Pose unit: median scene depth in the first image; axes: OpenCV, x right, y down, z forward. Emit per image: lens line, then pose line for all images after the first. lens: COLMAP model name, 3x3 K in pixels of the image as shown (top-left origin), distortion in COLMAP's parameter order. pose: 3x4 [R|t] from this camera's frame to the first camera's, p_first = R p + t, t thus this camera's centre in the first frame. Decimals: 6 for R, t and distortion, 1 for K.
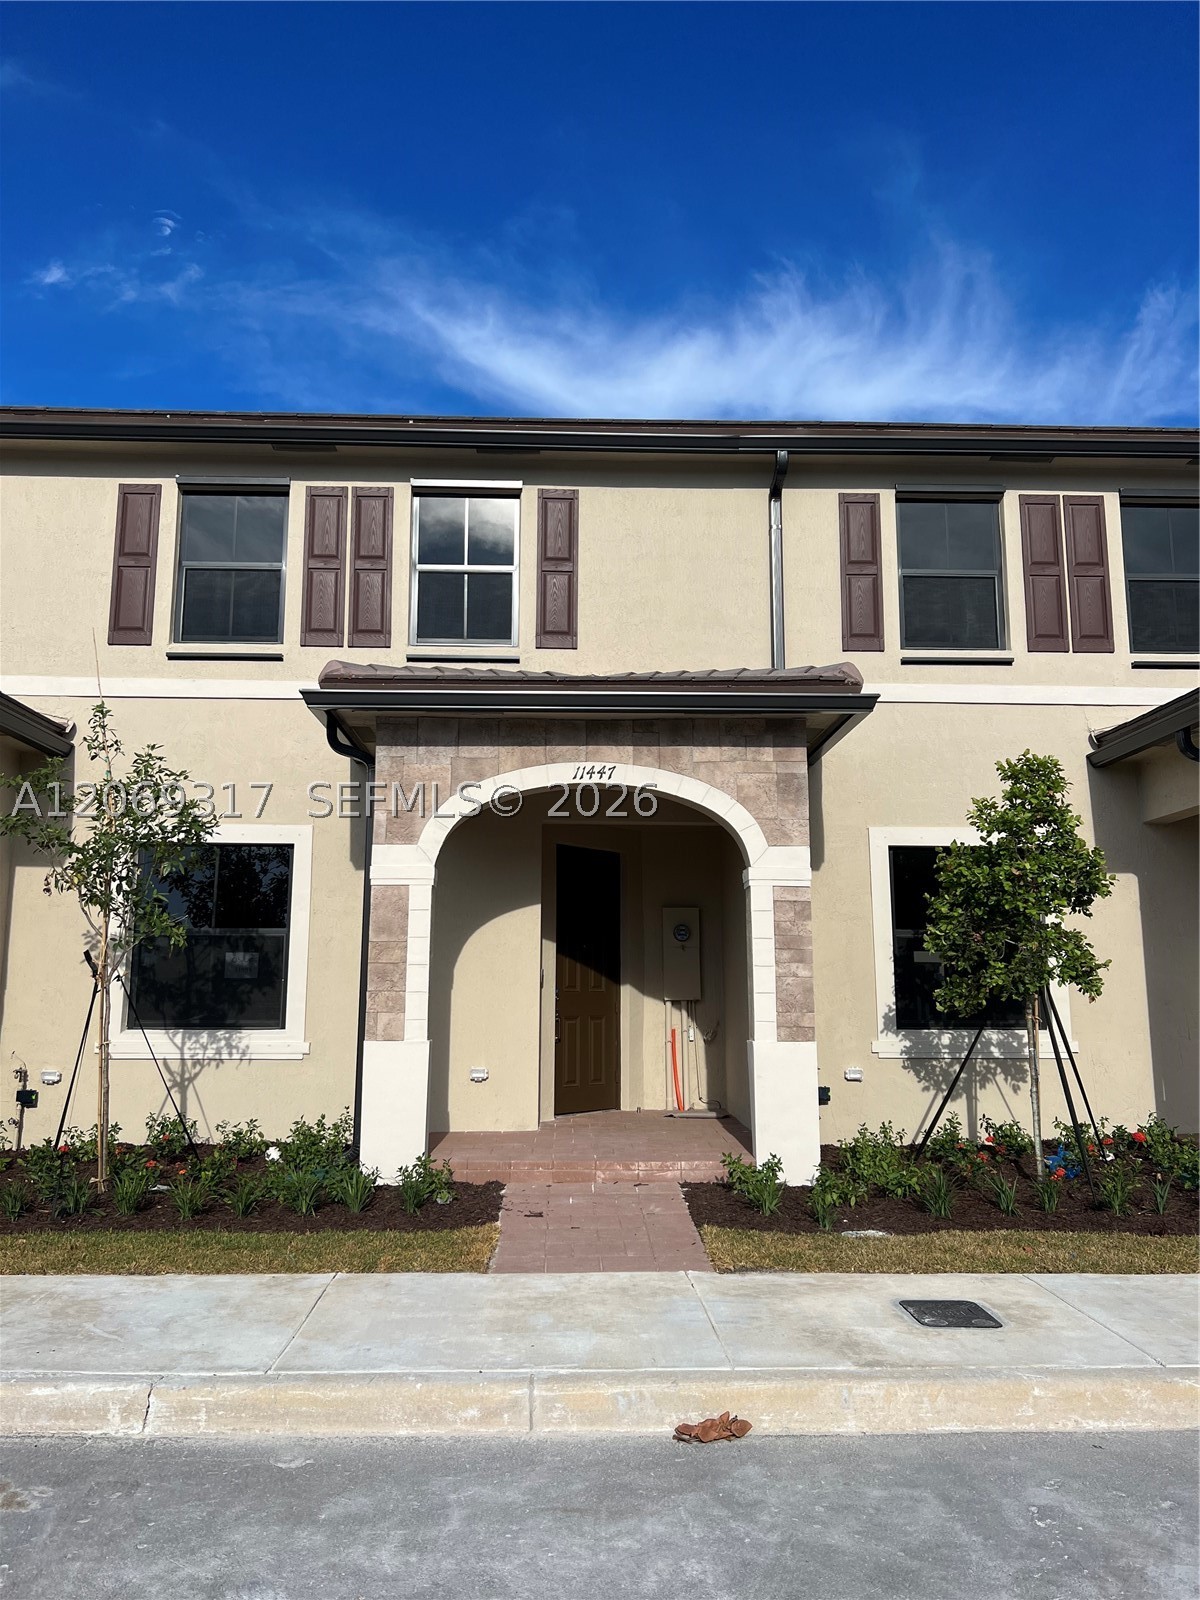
lens RADIAL K [[1198.1, 0, 602.8], [0, 1198.1, 796.3], [0, 0, 1]] dist [0.024506, -0.037523]
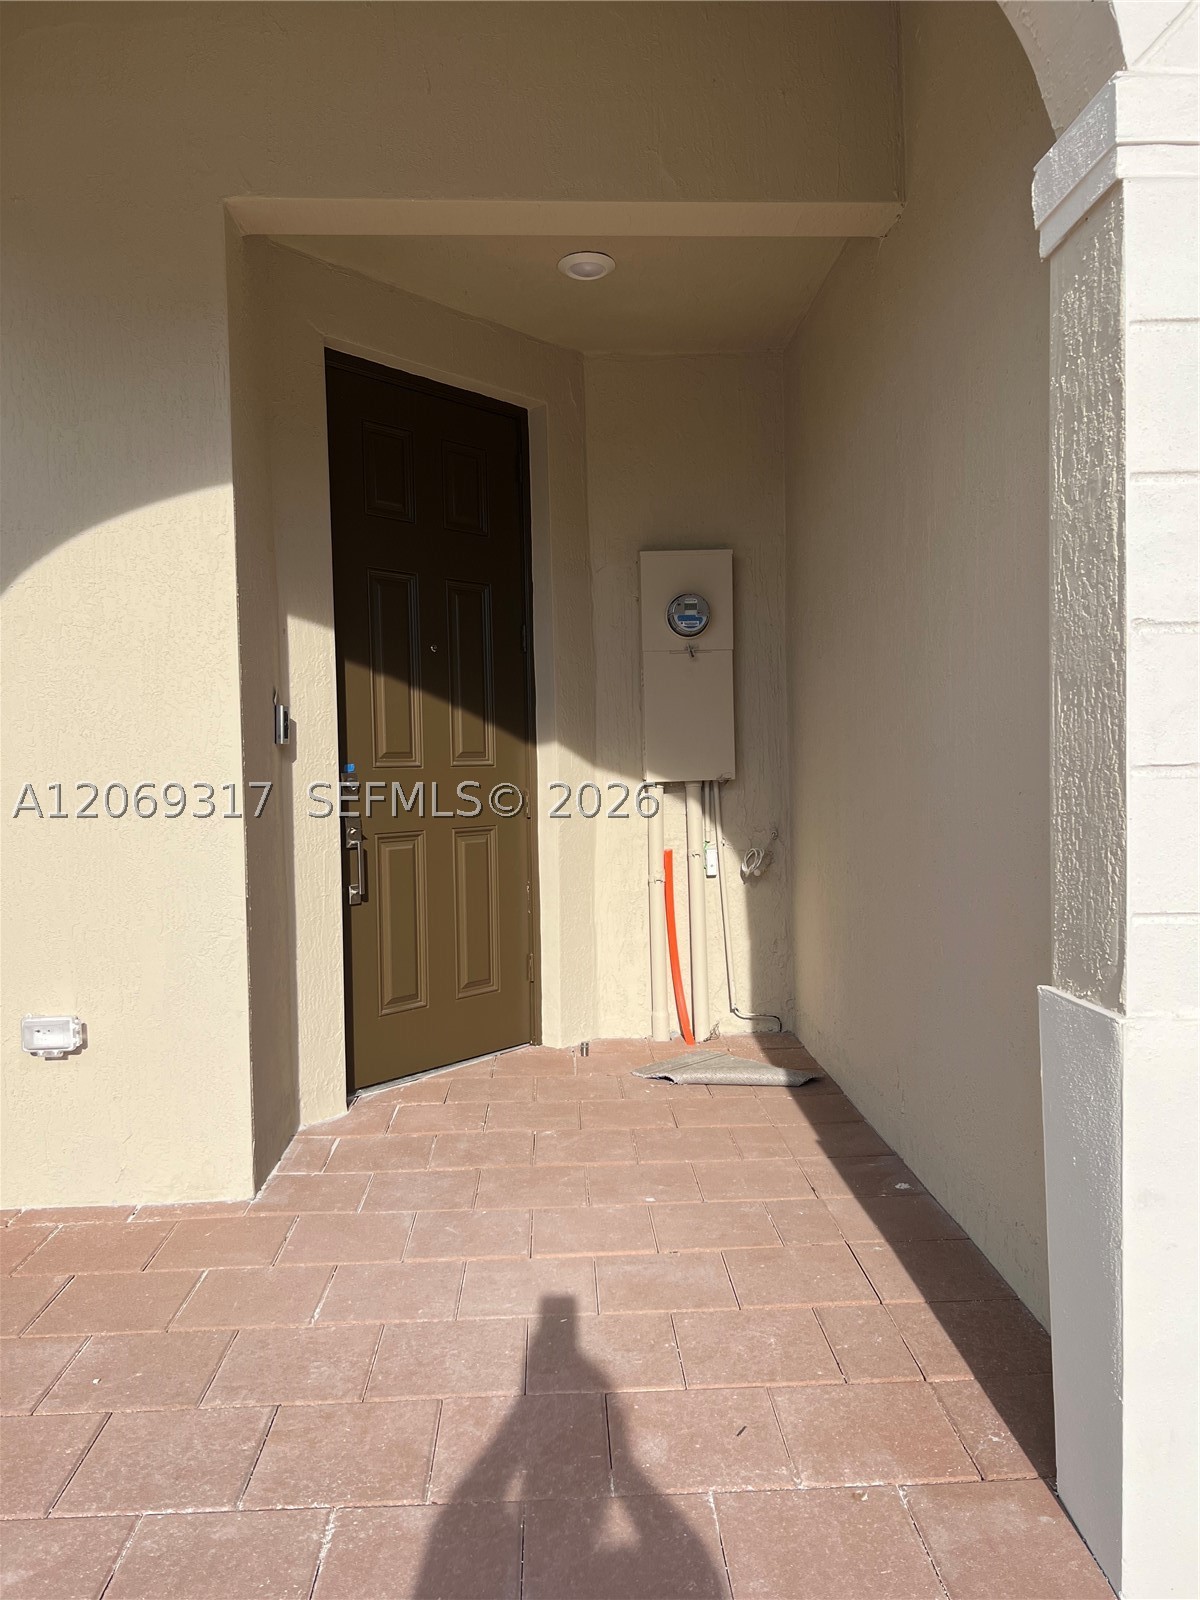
lens RADIAL K [[1198.1, 0, 599.1], [0, 1198.1, 797.4], [0, 0, 1]] dist [0.024506, -0.037523]
pose [[0.999709, -0.016837, 0.017260, 0.028664], [0.013032, 0.979553, 0.200764, 0.095482], [-0.020288, -0.200481, 0.979487, 0.608668]]
